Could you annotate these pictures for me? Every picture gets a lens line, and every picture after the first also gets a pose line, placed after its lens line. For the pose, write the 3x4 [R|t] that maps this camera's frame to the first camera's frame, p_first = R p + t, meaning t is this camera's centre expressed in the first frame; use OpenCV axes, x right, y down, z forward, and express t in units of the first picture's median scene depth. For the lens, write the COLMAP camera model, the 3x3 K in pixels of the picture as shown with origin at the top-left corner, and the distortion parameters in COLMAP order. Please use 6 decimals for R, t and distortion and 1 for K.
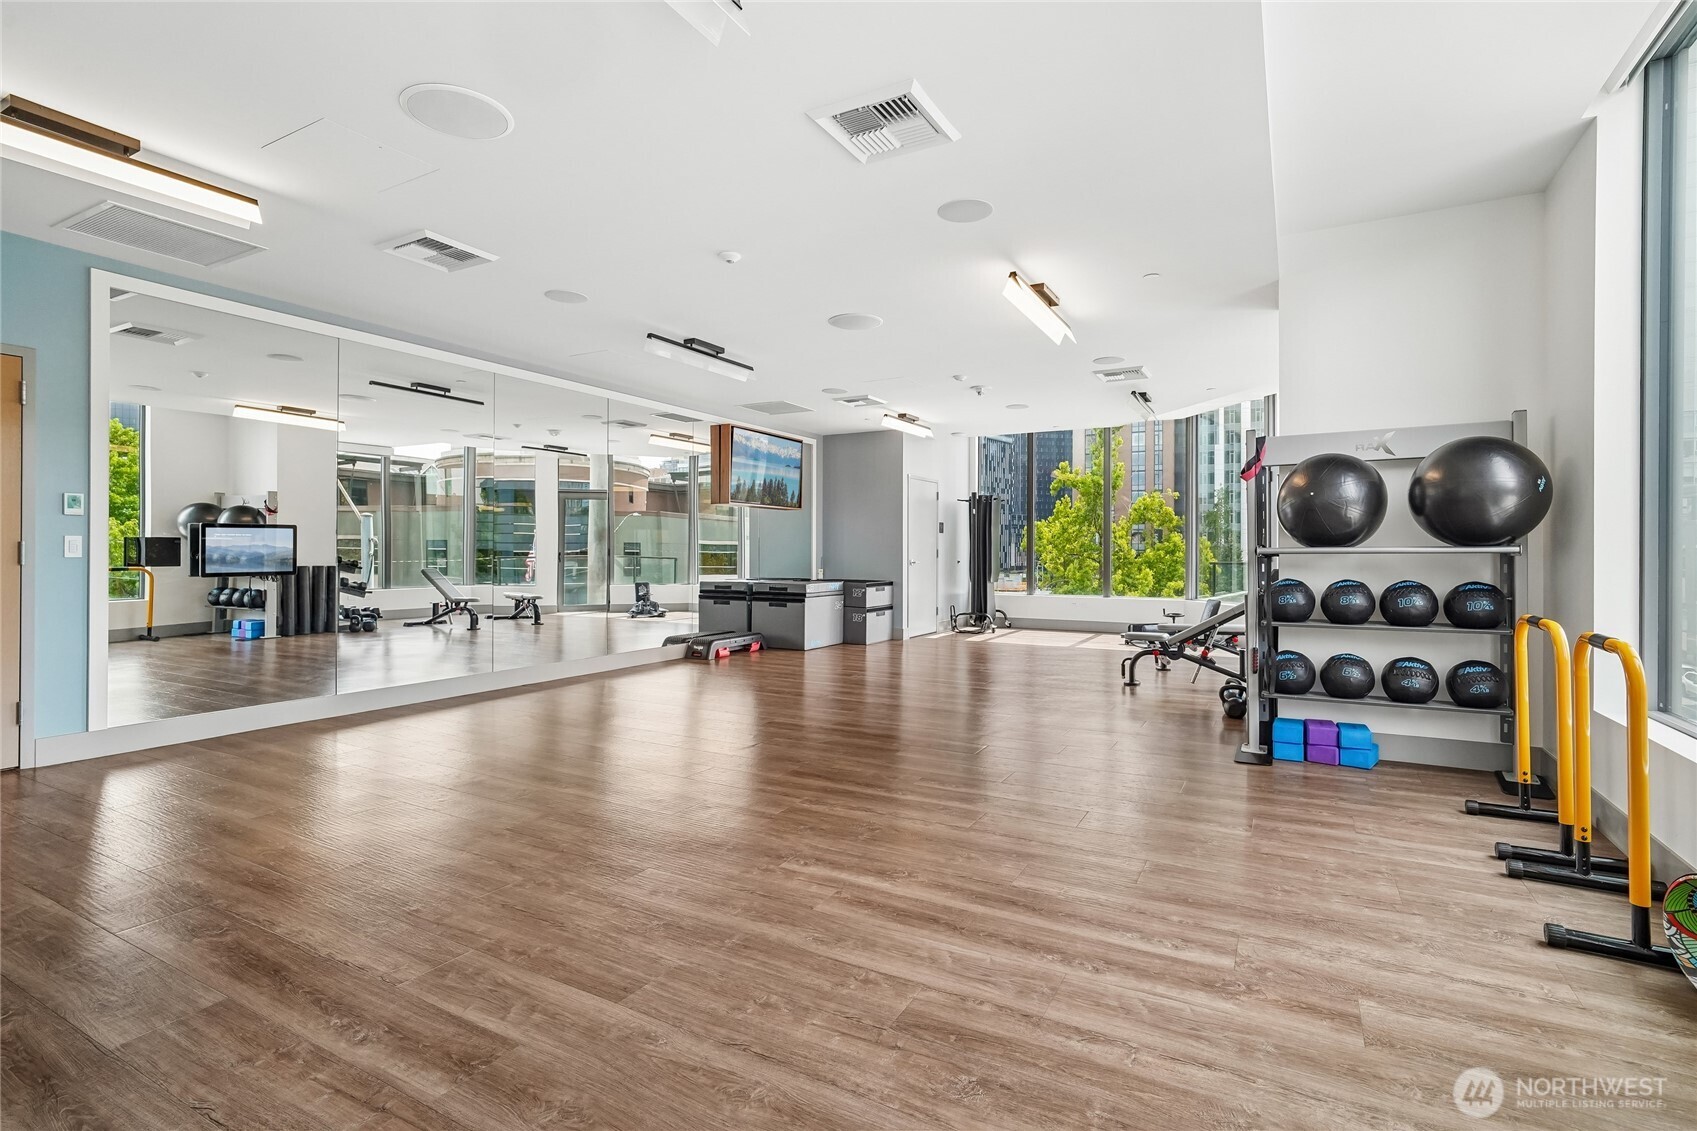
lens RADIAL K [[799.8, 0, 848.5], [0, 799.8, 565.5], [0, 0, 1]] dist [-0.013239, 0.000081]
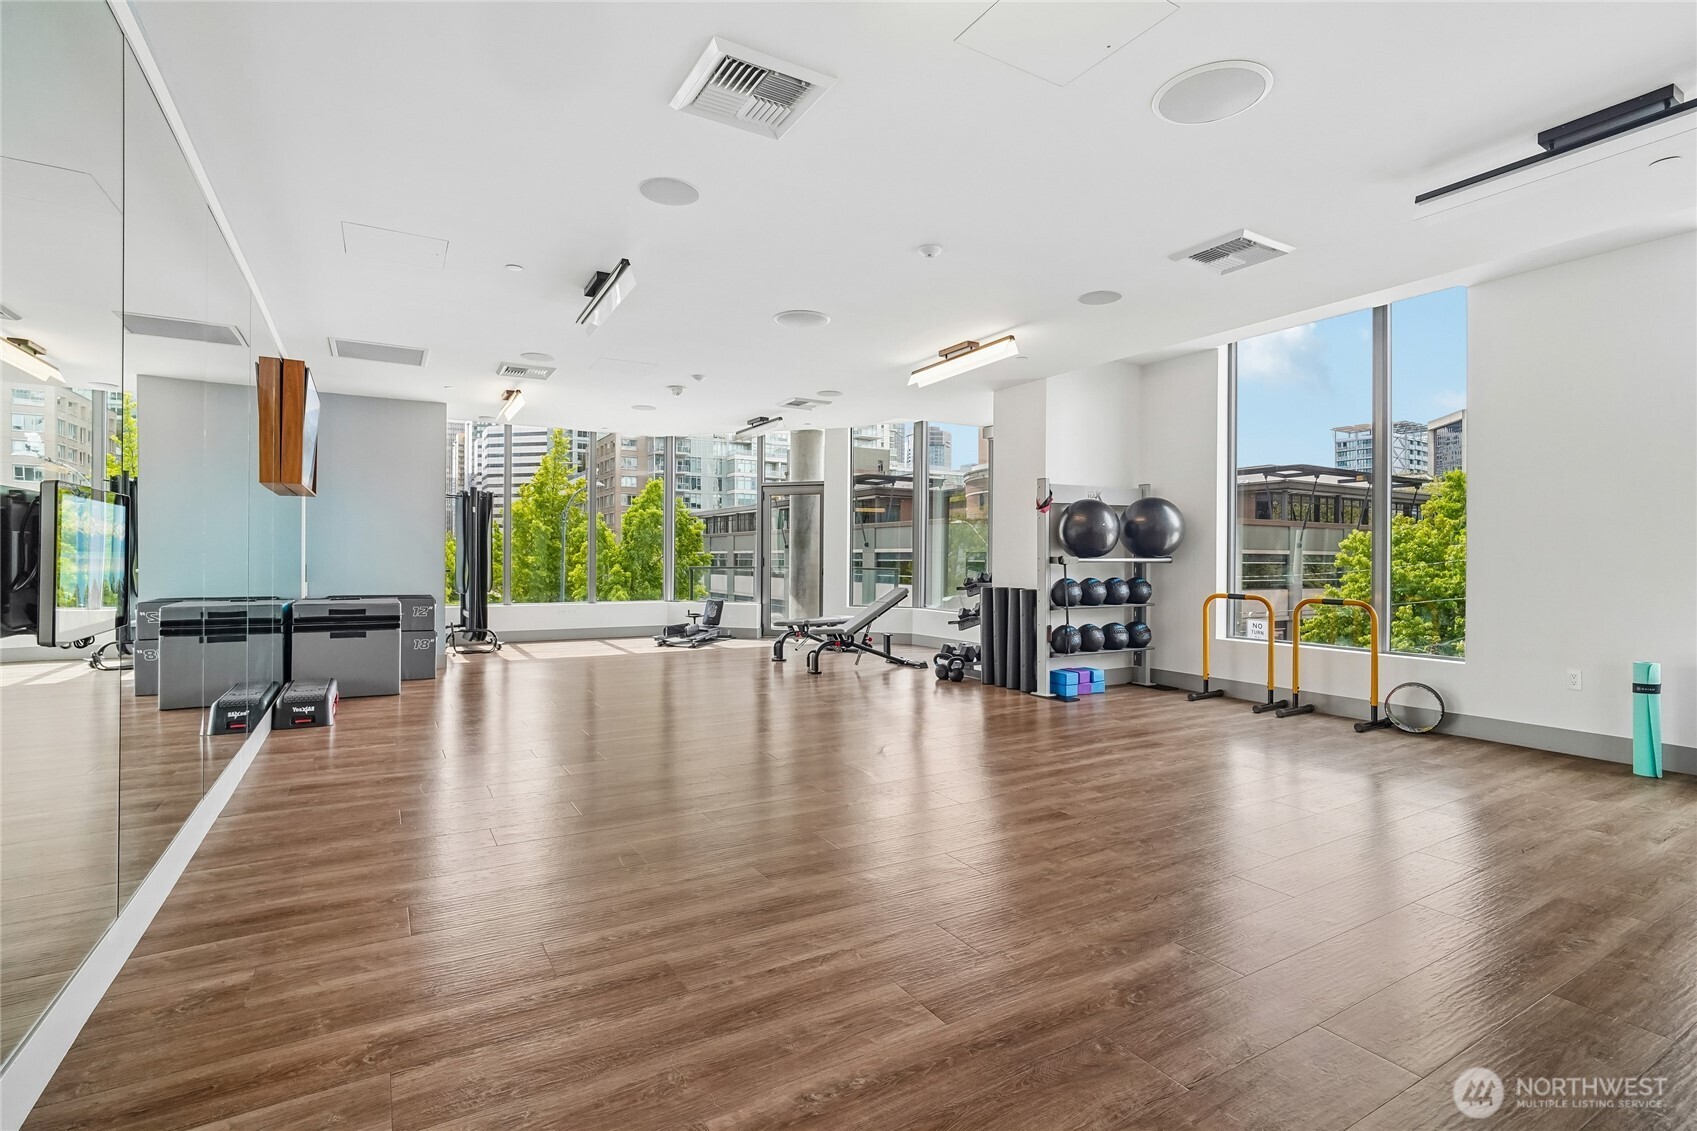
lens RADIAL K [[799.8, 0, 848.5], [0, 799.8, 565.5], [0, 0, 1]] dist [-0.013239, 0.000081]
pose [[0.509897, -0.008837, 0.860190, -1.020435], [0.013084, 0.999911, 0.002516, -0.016441], [-0.860136, 0.009972, 0.509967, 0.599871]]
